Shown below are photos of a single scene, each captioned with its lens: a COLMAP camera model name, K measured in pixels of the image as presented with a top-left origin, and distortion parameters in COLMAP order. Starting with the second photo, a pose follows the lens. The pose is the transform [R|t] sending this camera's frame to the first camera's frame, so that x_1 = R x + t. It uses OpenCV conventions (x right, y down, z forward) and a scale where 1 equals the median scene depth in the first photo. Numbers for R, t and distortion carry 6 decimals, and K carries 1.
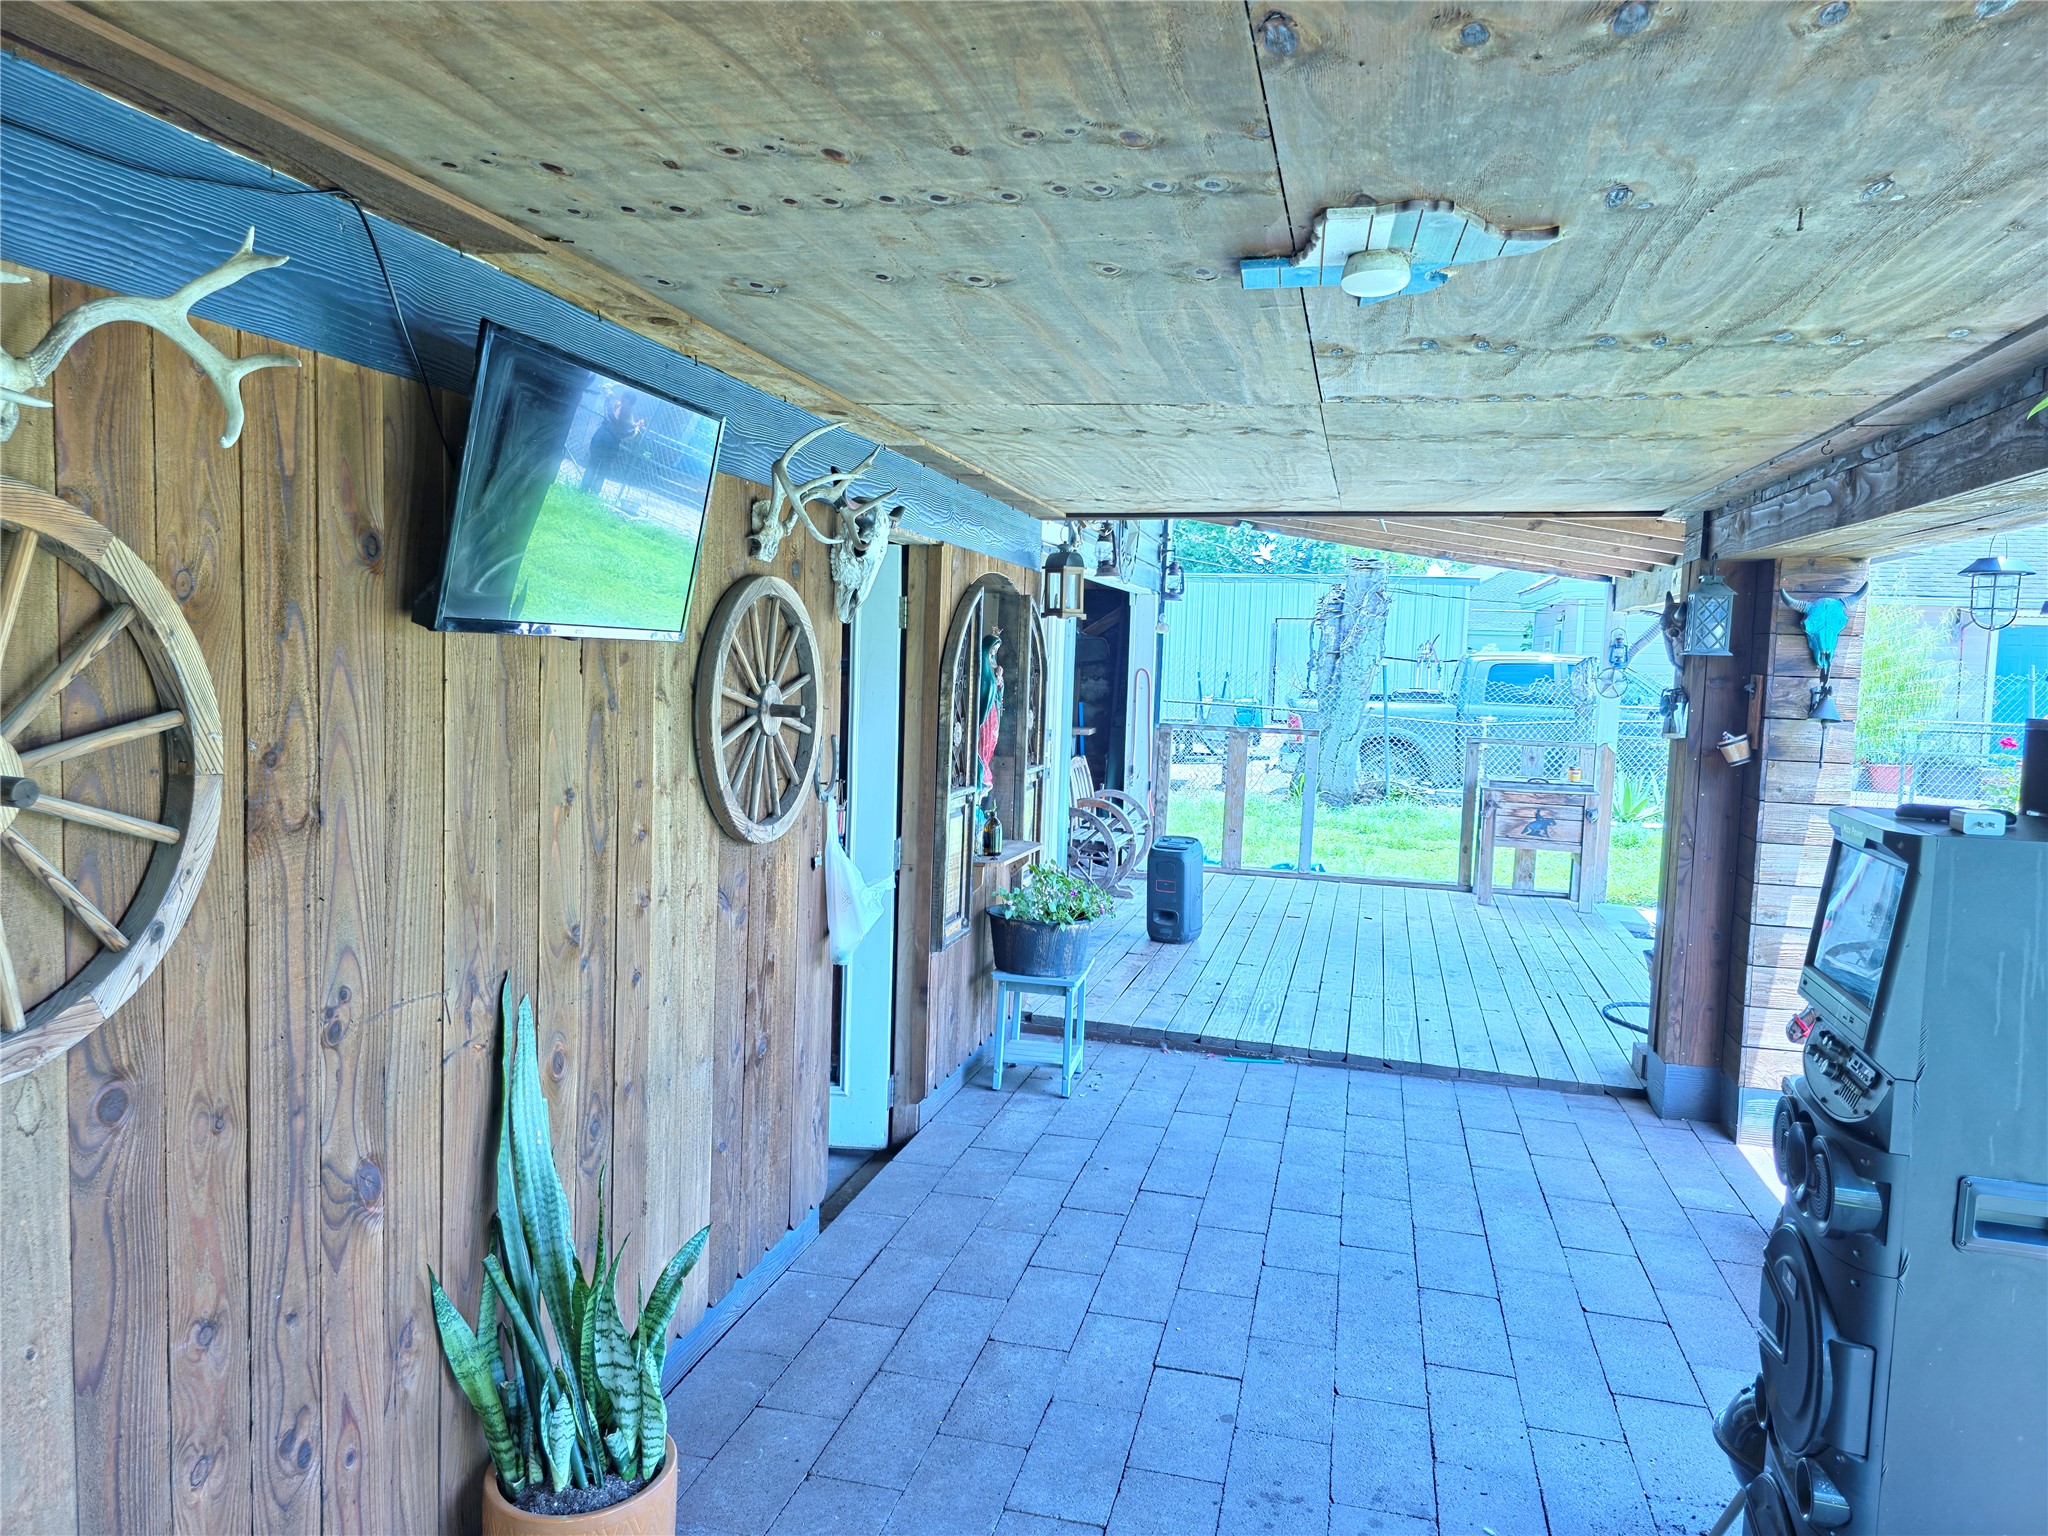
lens RADIAL K [[1385.4, 0, 1024.1], [0, 1385.4, 764.9], [0, 0, 1]] dist [0.039234, -0.025285]
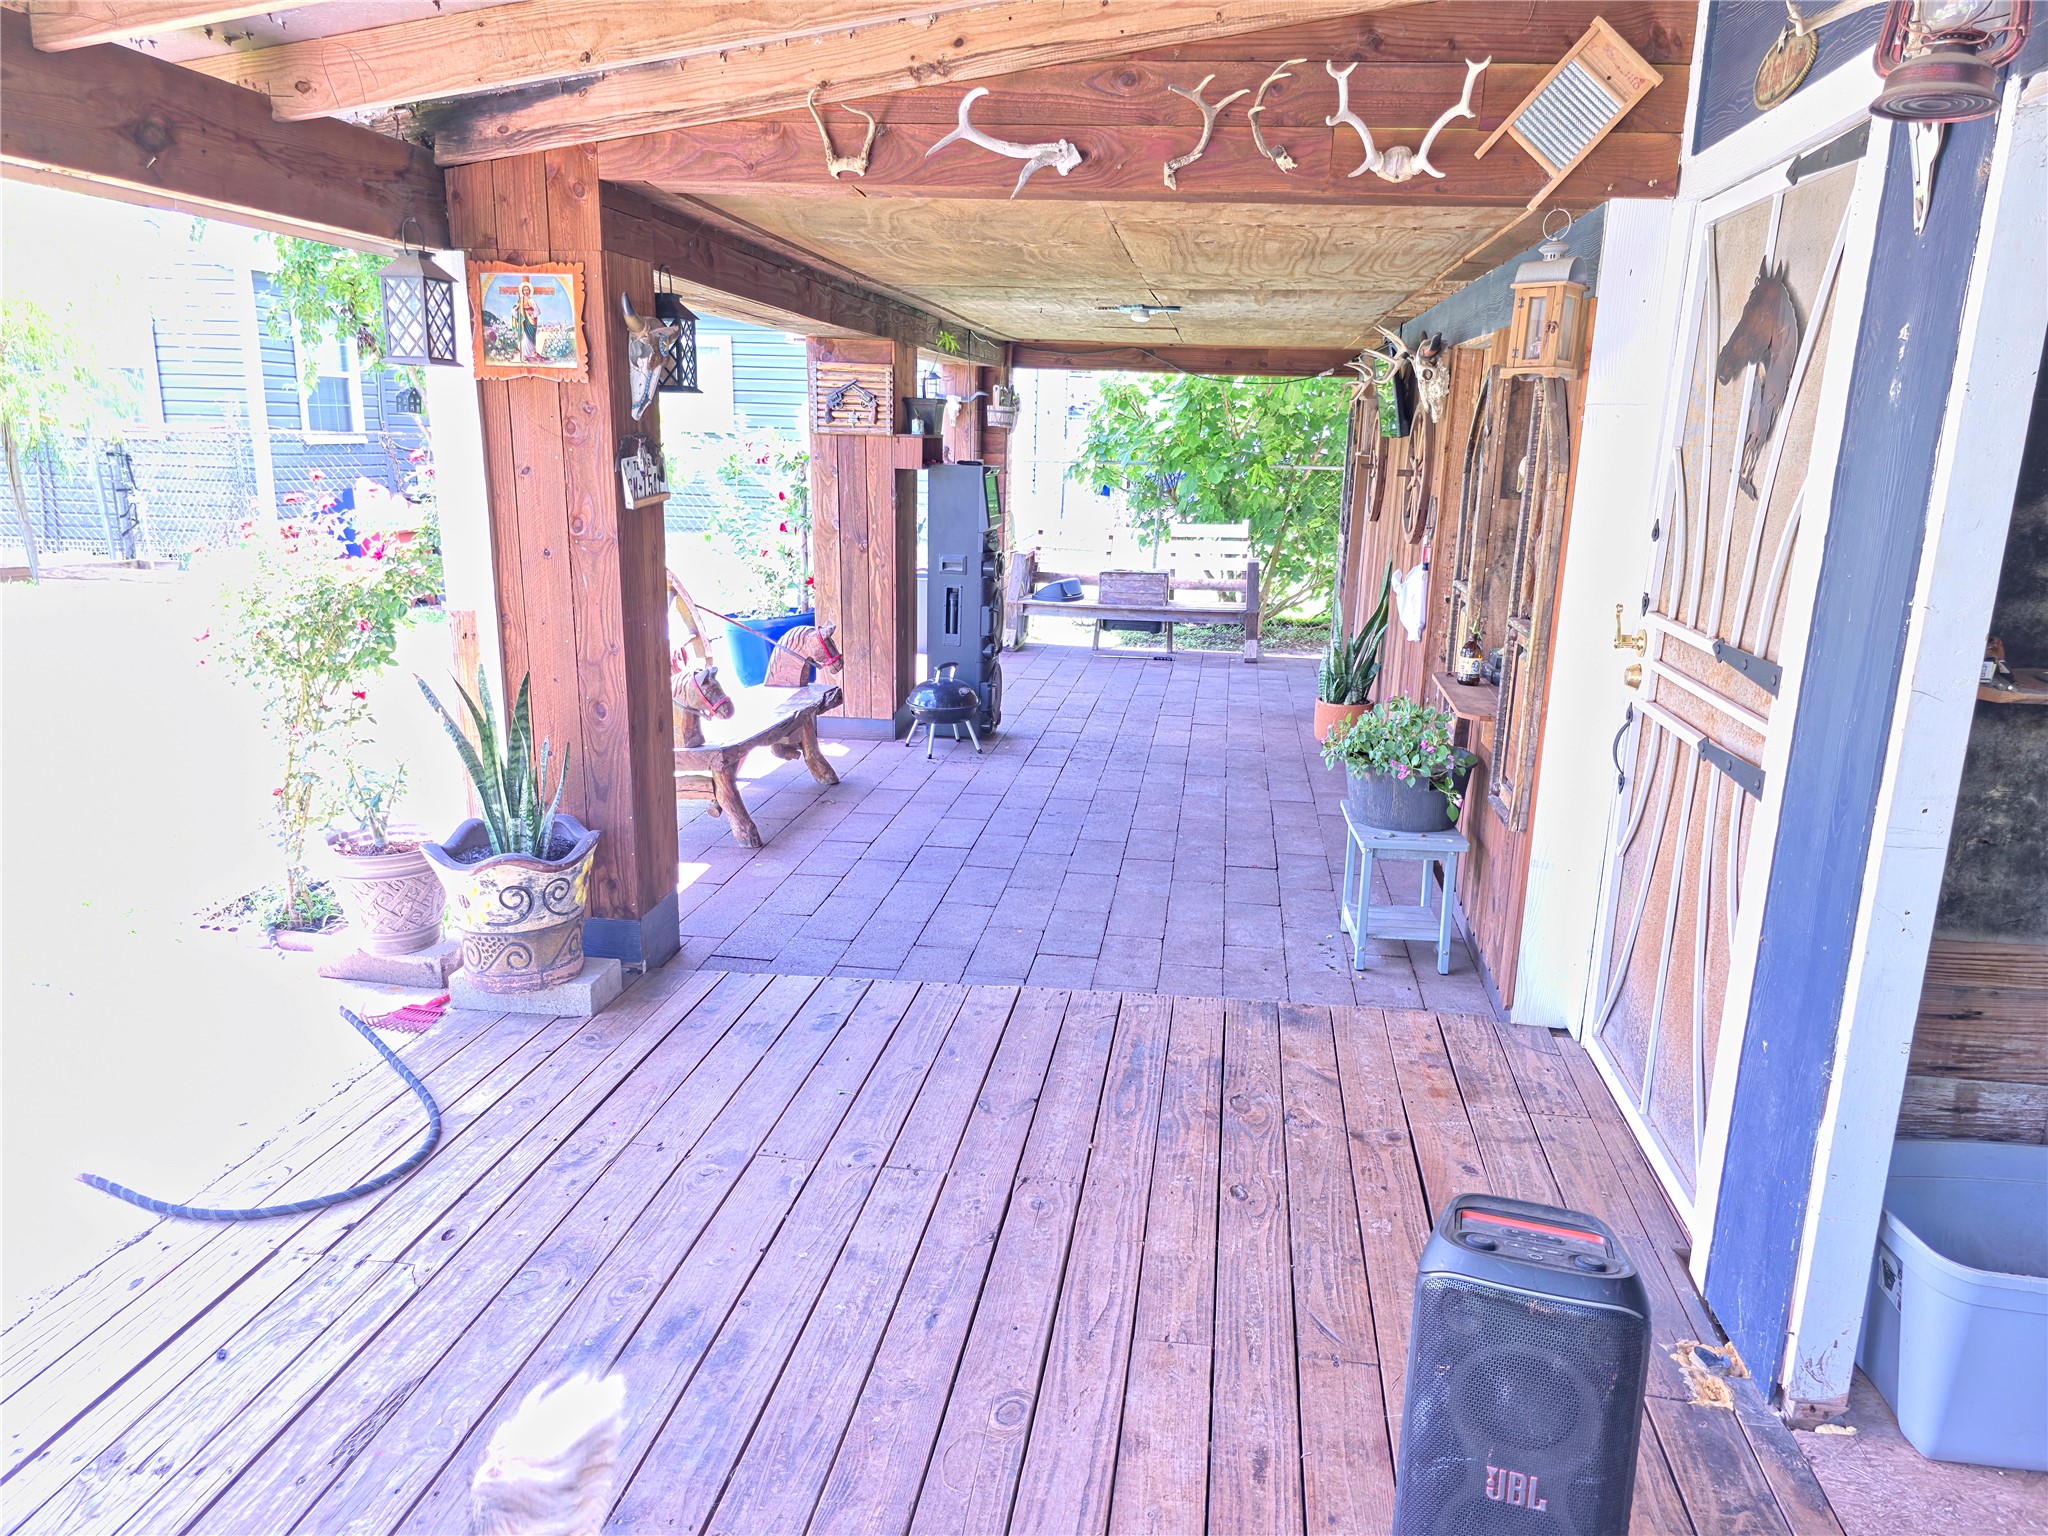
lens RADIAL K [[1385.4, 0, 1027.1], [0, 1385.4, 767.5], [0, 0, 1]] dist [0.039234, -0.025285]
pose [[-0.993152, -0.036249, -0.111065, 0.369097], [-0.069725, 0.946691, 0.314508, -0.148613], [0.093744, 0.320098, -0.942735, 1.936893]]
